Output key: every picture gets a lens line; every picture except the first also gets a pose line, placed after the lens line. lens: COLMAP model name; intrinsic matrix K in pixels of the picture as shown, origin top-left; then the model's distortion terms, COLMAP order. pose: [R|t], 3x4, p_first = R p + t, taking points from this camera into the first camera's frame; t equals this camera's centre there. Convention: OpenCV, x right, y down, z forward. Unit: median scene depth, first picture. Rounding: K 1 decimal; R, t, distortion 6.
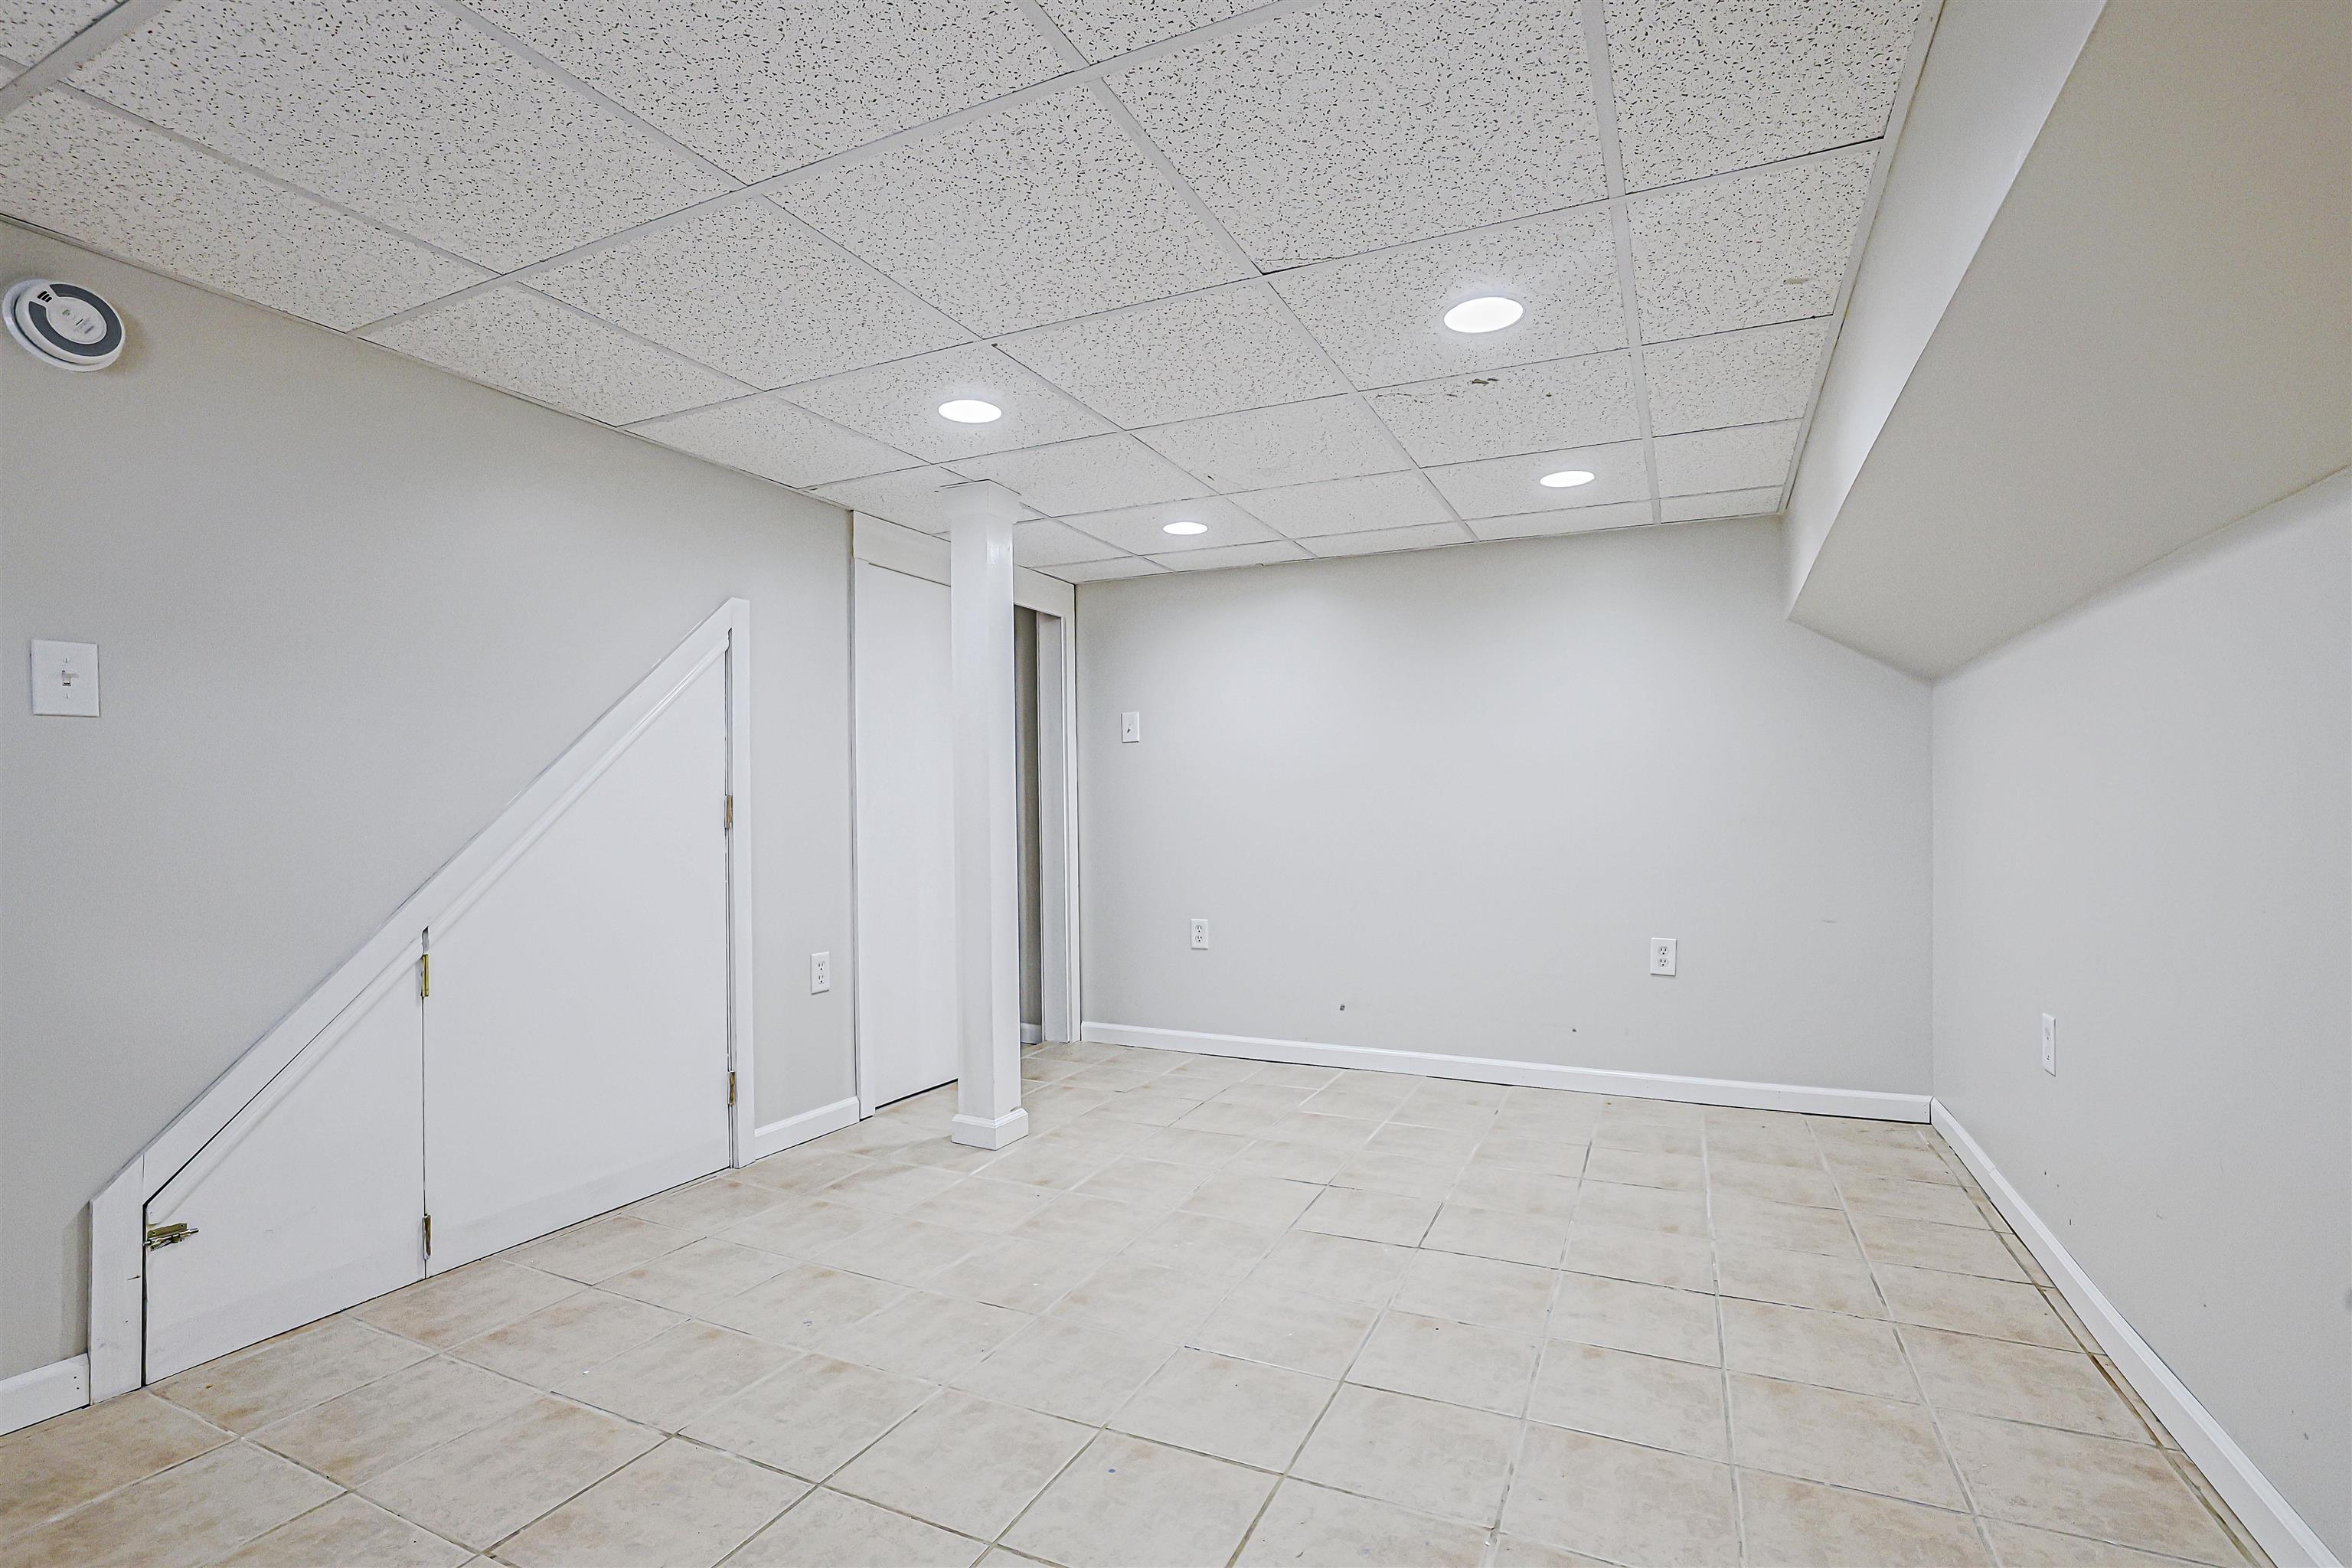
lens RADIAL K [[1083.4, 0, 1200.1], [0, 1083.4, 790.4], [0, 0, 1]] dist [-0.036544, 0.007433]
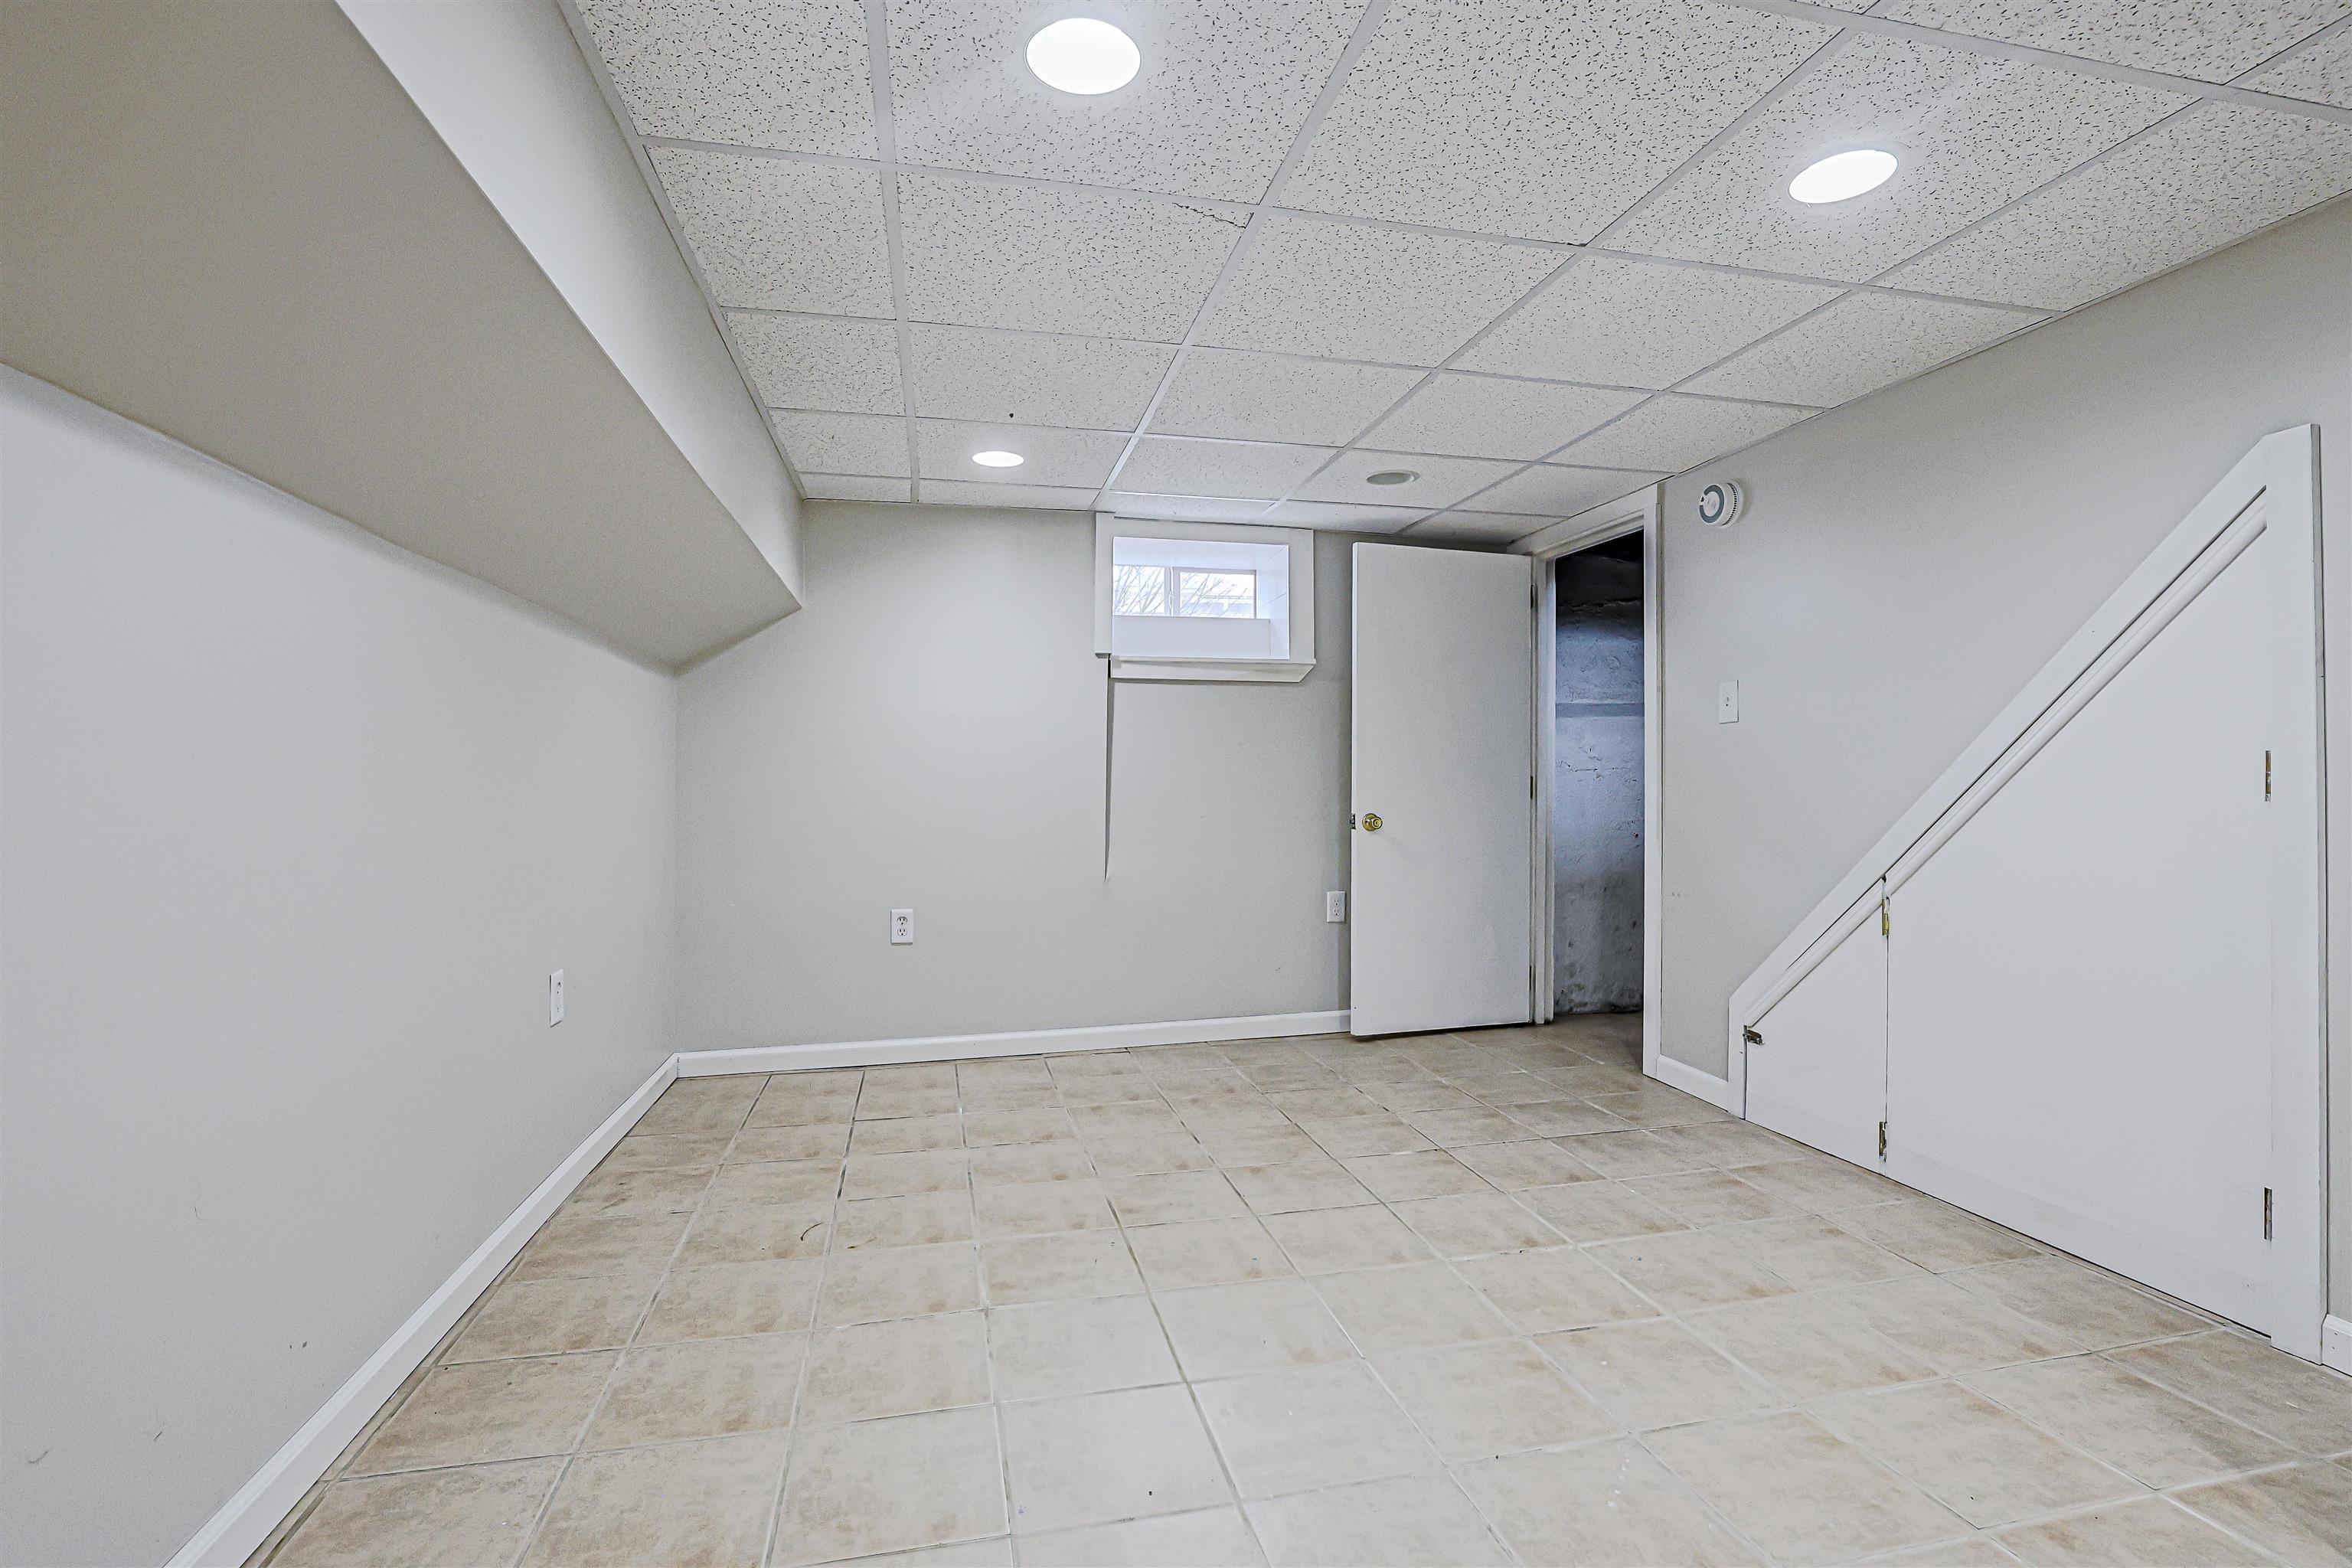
lens RADIAL K [[1083.4, 0, 1191.6], [0, 1083.4, 782.5], [0, 0, 1]] dist [-0.036544, 0.007433]
pose [[-0.795039, 0.006529, -0.606523, 0.635993], [0.016469, 0.999806, -0.010825, 0.029001], [0.606334, -0.018595, -0.794992, 1.604611]]
